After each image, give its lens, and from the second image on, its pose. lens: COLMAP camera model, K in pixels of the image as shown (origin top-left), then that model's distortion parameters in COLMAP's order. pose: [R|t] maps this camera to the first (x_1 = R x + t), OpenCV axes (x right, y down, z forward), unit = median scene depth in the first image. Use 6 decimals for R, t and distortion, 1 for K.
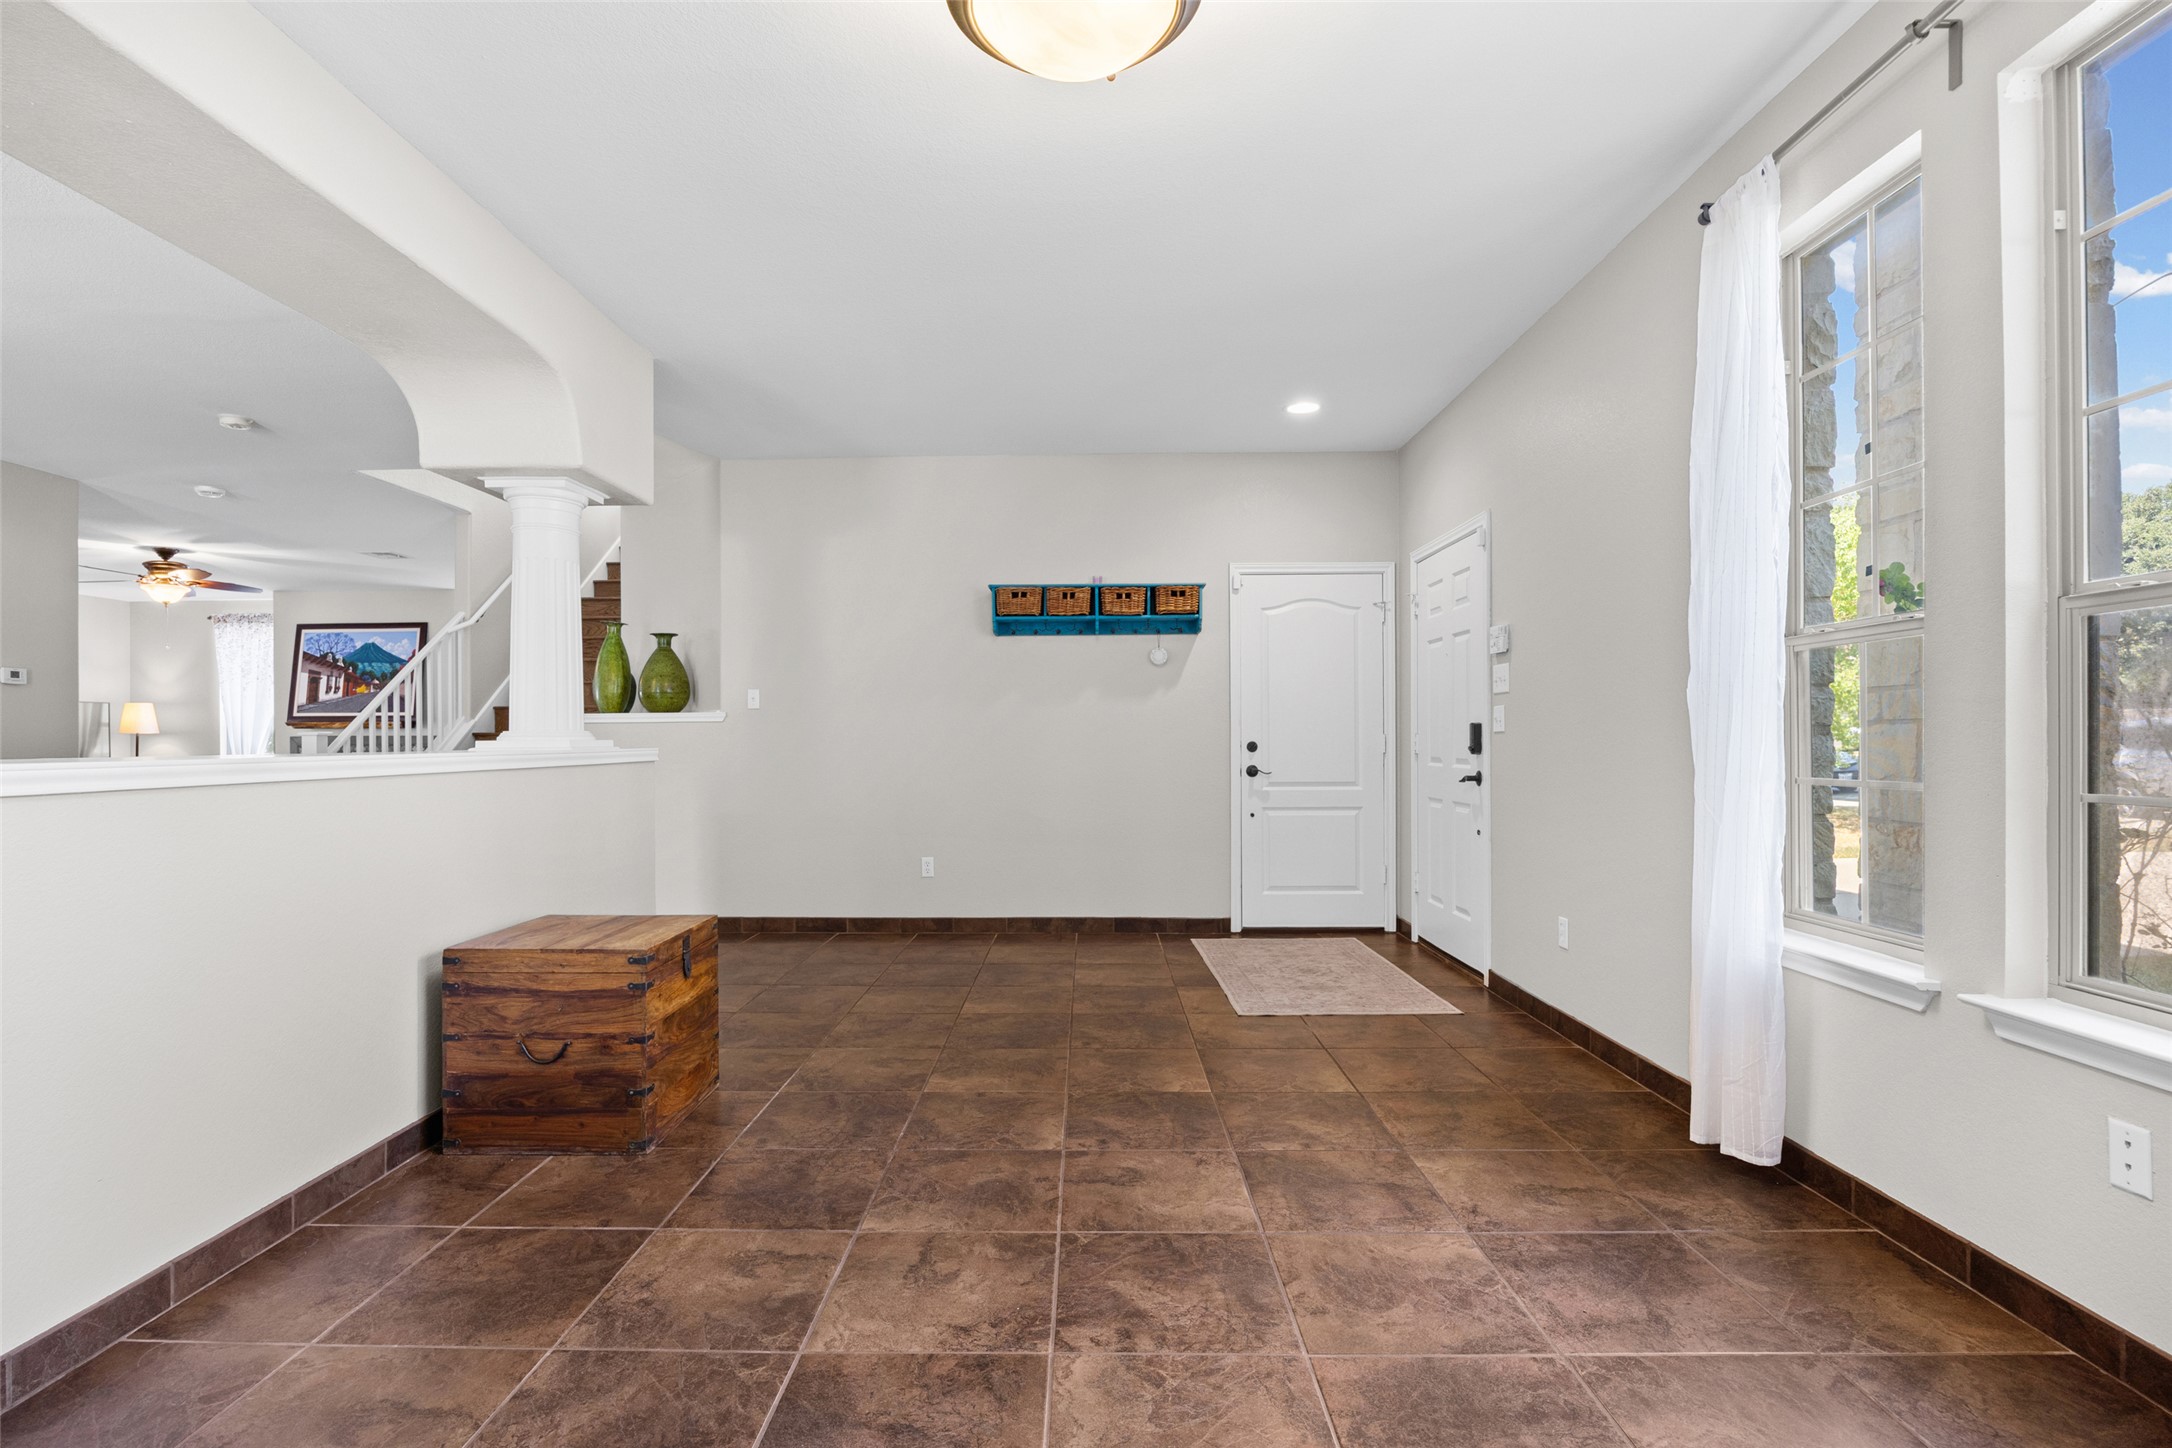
lens RADIAL K [[1017.4, 0, 1049.6], [0, 1017.4, 728.2], [0, 0, 1]] dist [-0.002143, 0.000171]
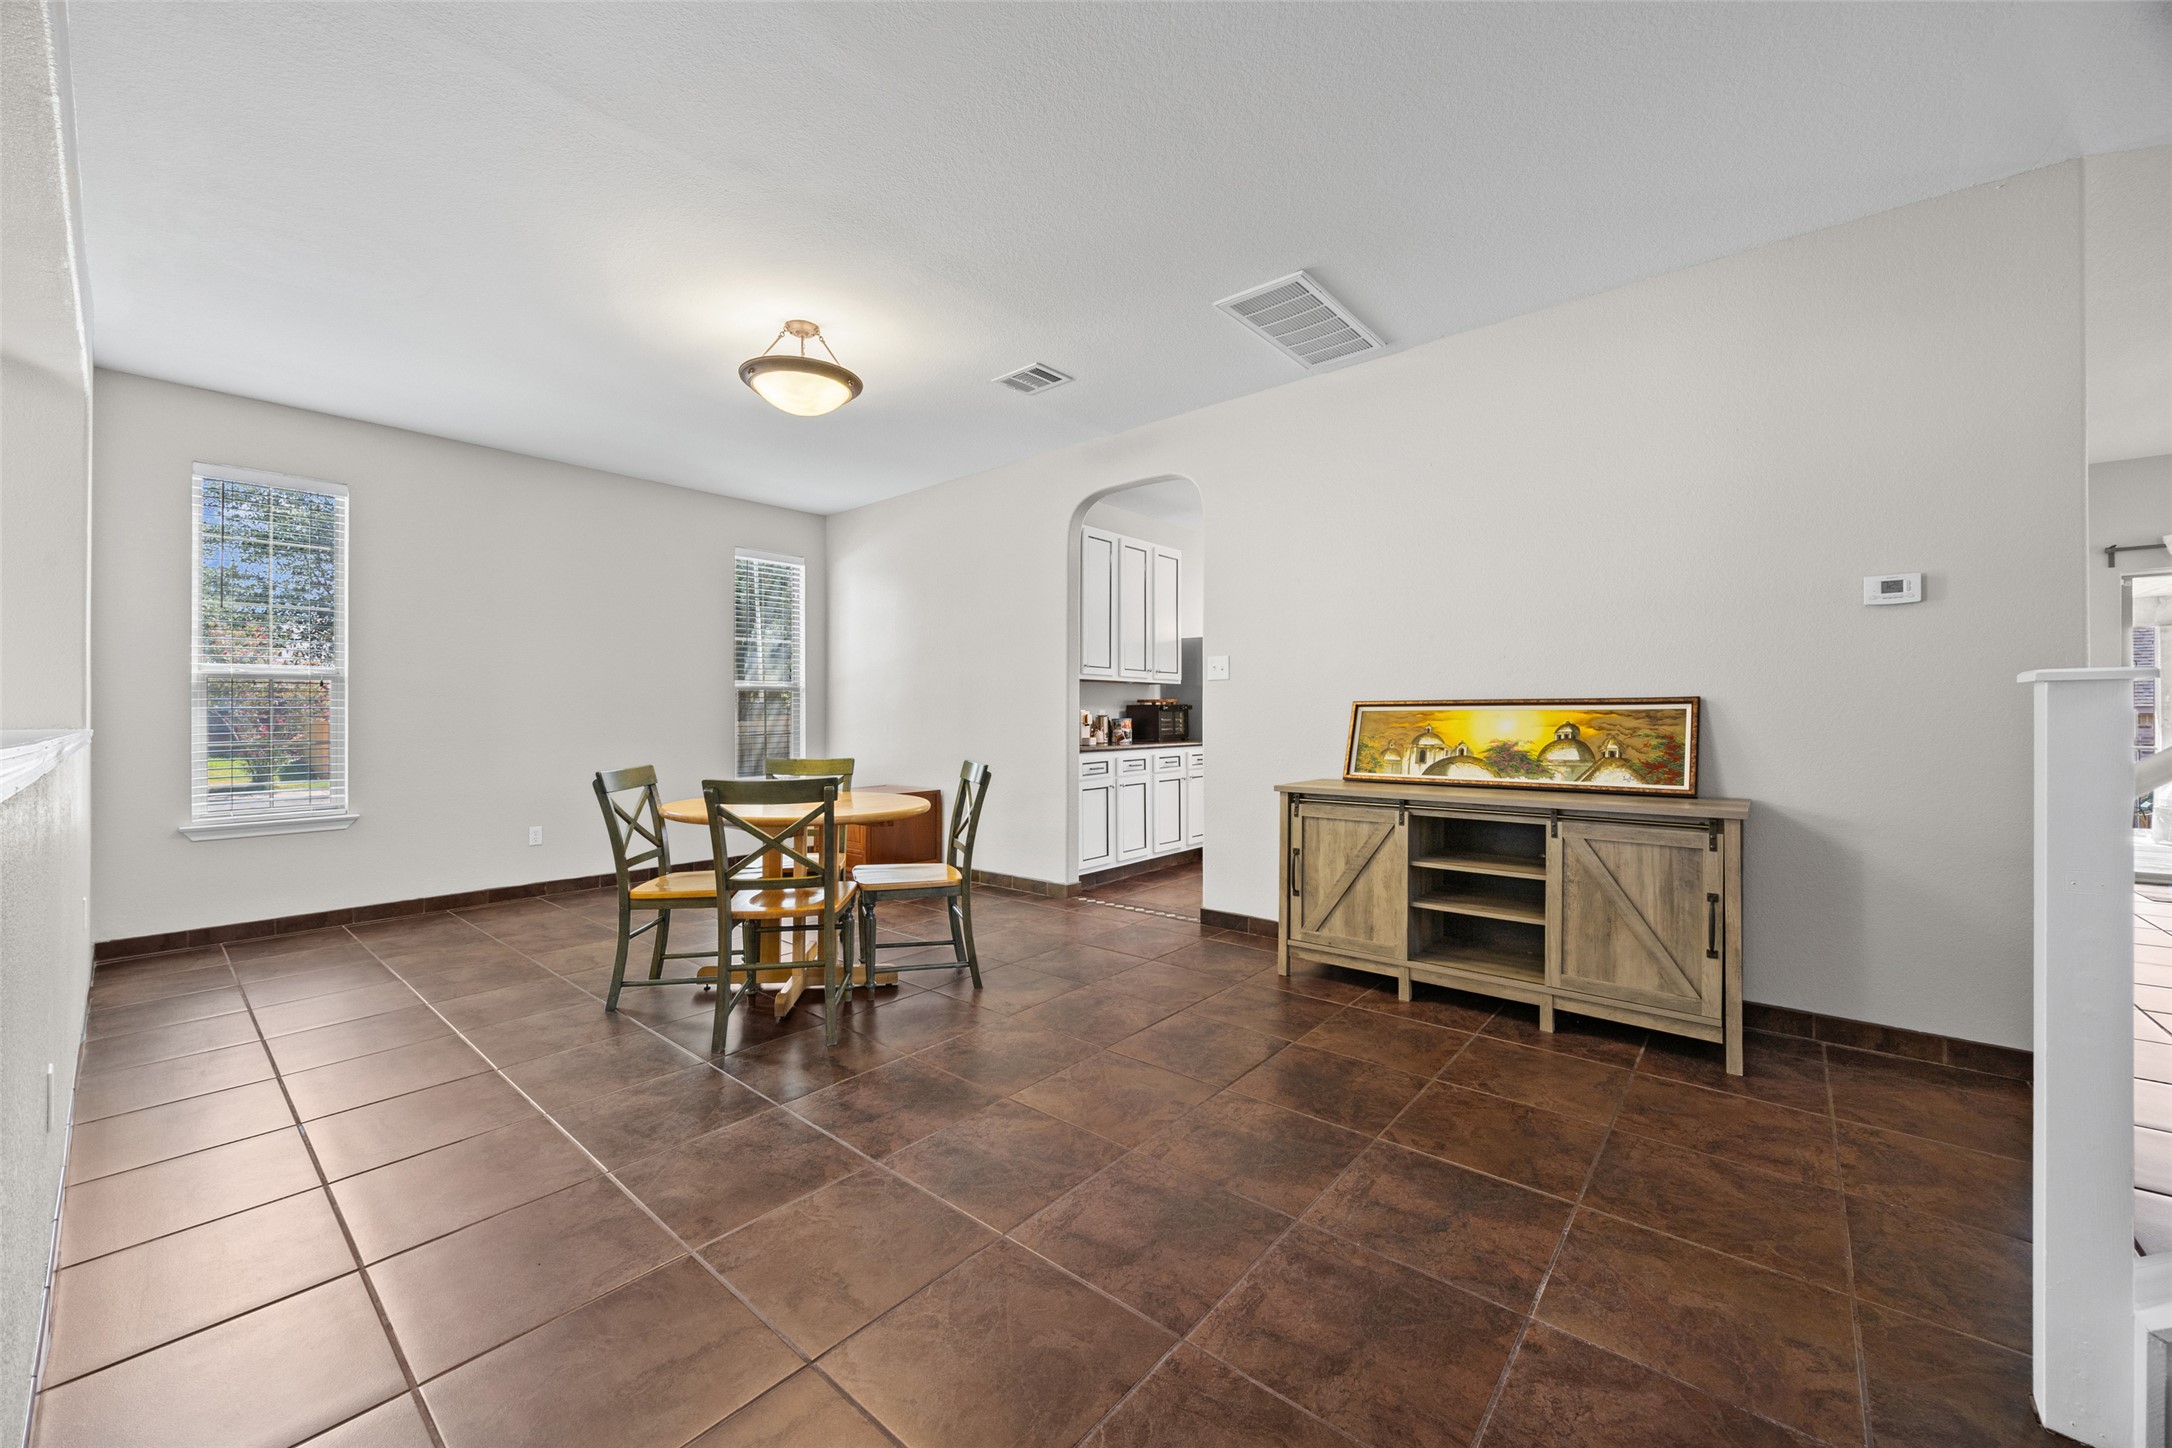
lens RADIAL K [[846.9, 0, 1092.4], [0, 846.9, 727.4], [0, 0, 1]] dist [-0.008339, 0.000659]
pose [[-0.619784, 0.013377, -0.784658, -0.939281], [0.014333, 0.999881, 0.005725, 0.035919], [0.784641, -0.007698, -0.619902, 2.262173]]
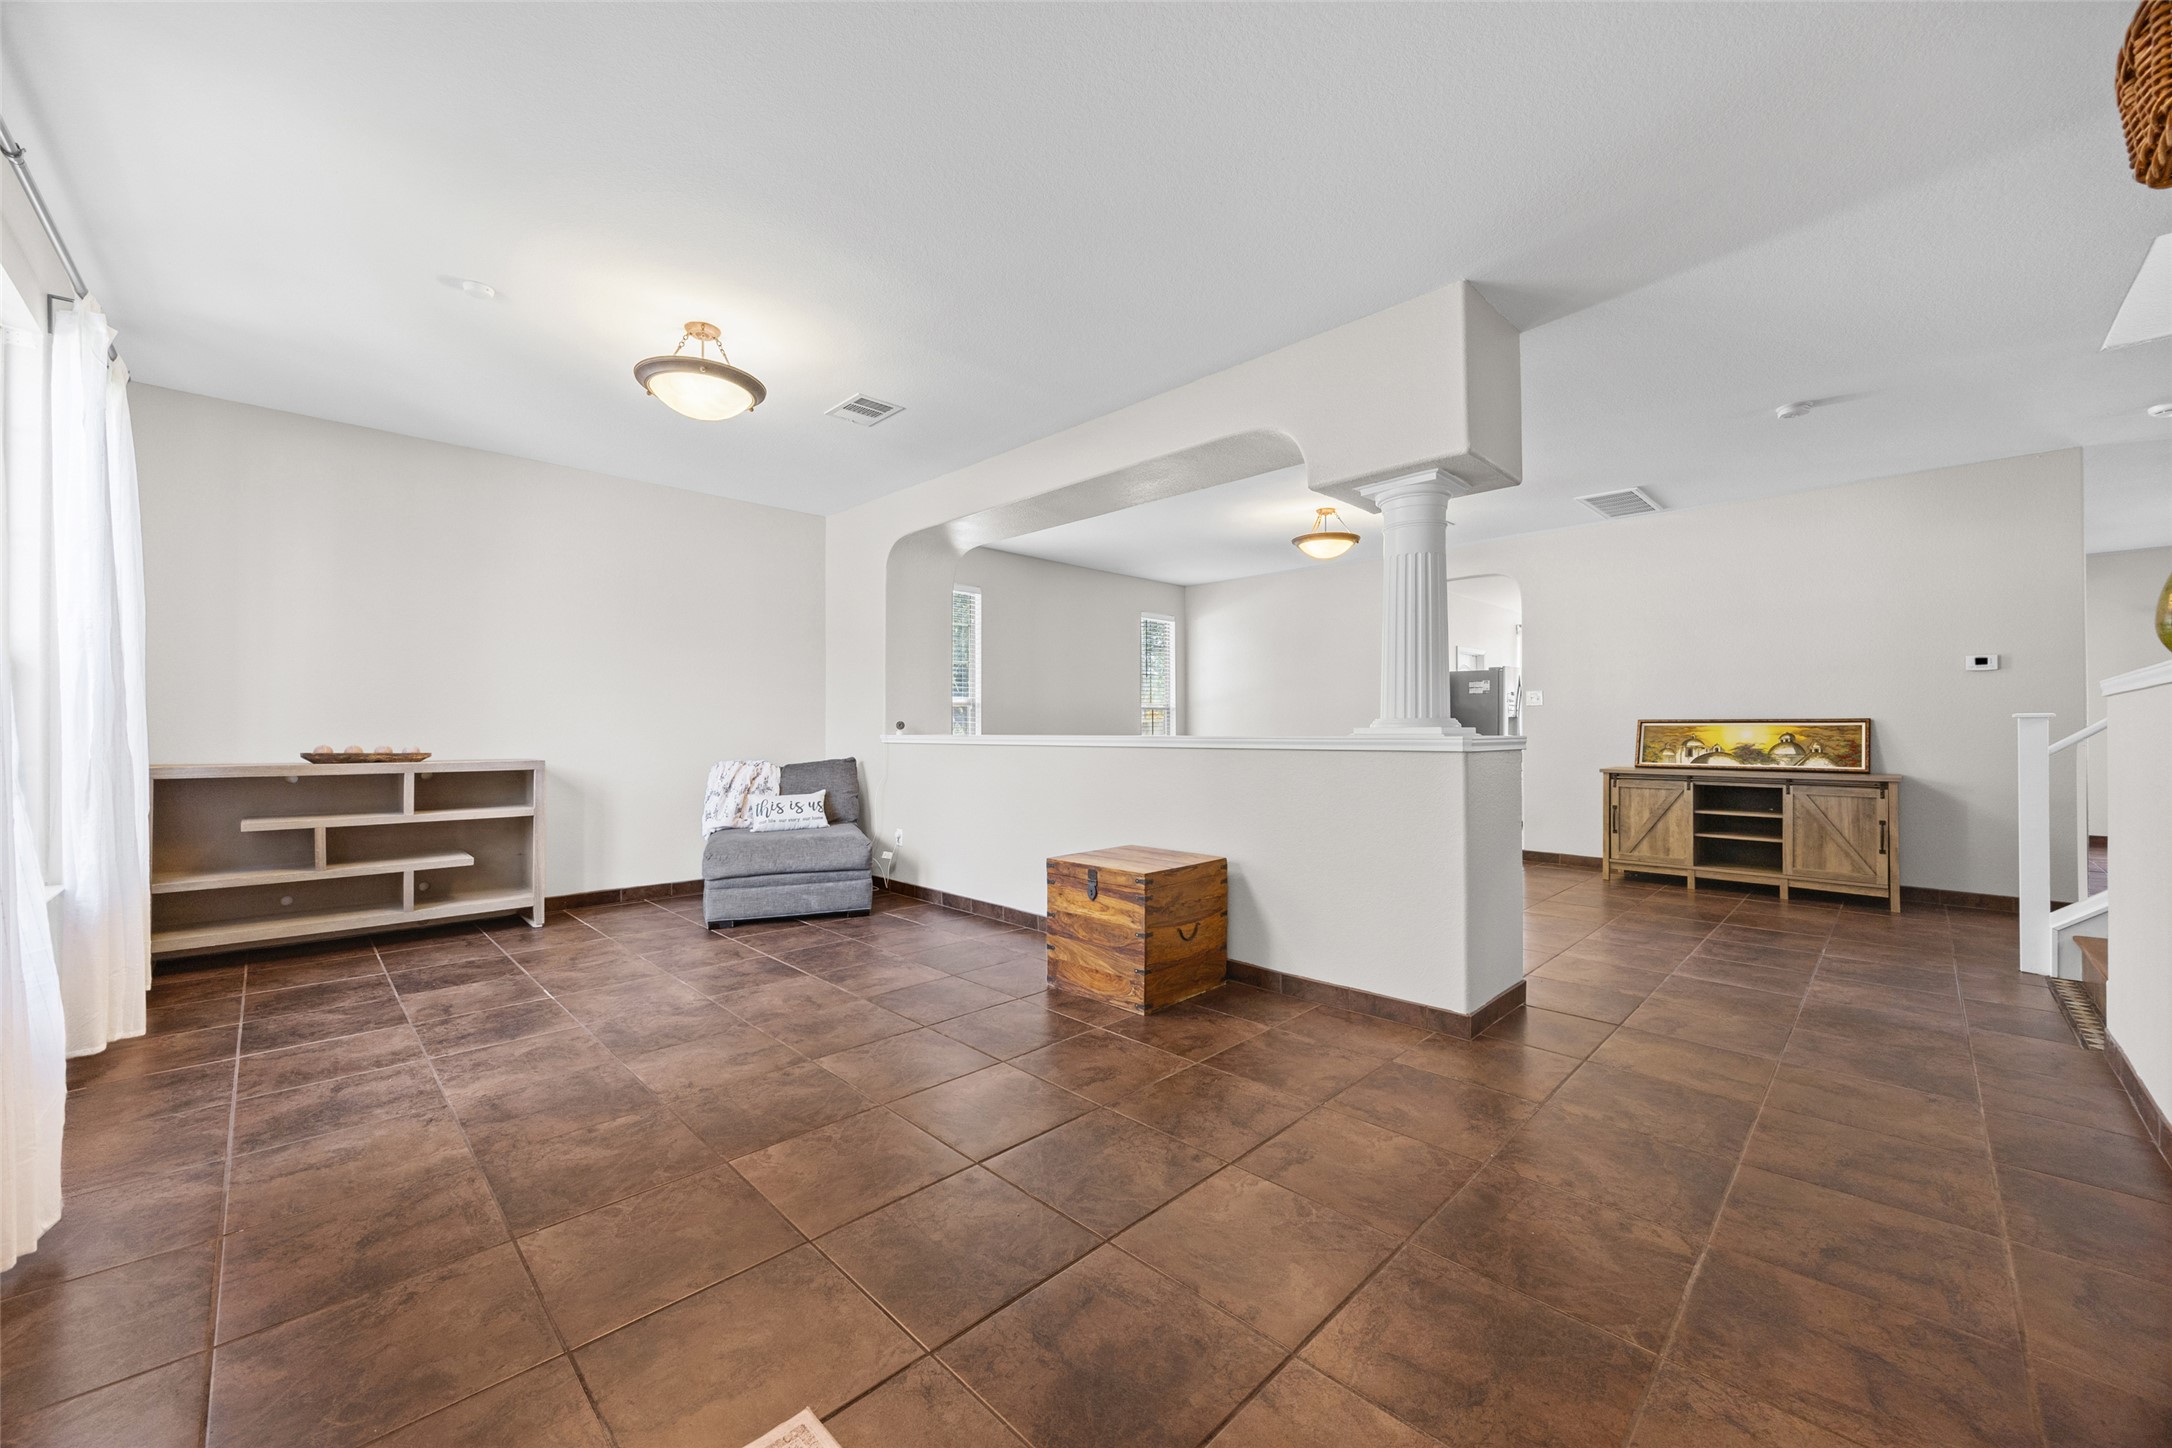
lens RADIAL K [[846.9, 0, 1088.9], [0, 846.9, 727.9], [0, 0, 1]] dist [-0.008339, 0.000659]
pose [[-0.689081, 0.002023, -0.724682, 0.594455], [0.012422, 0.999882, -0.009020, 0.030677], [0.724578, -0.015217, -0.689025, 2.229347]]
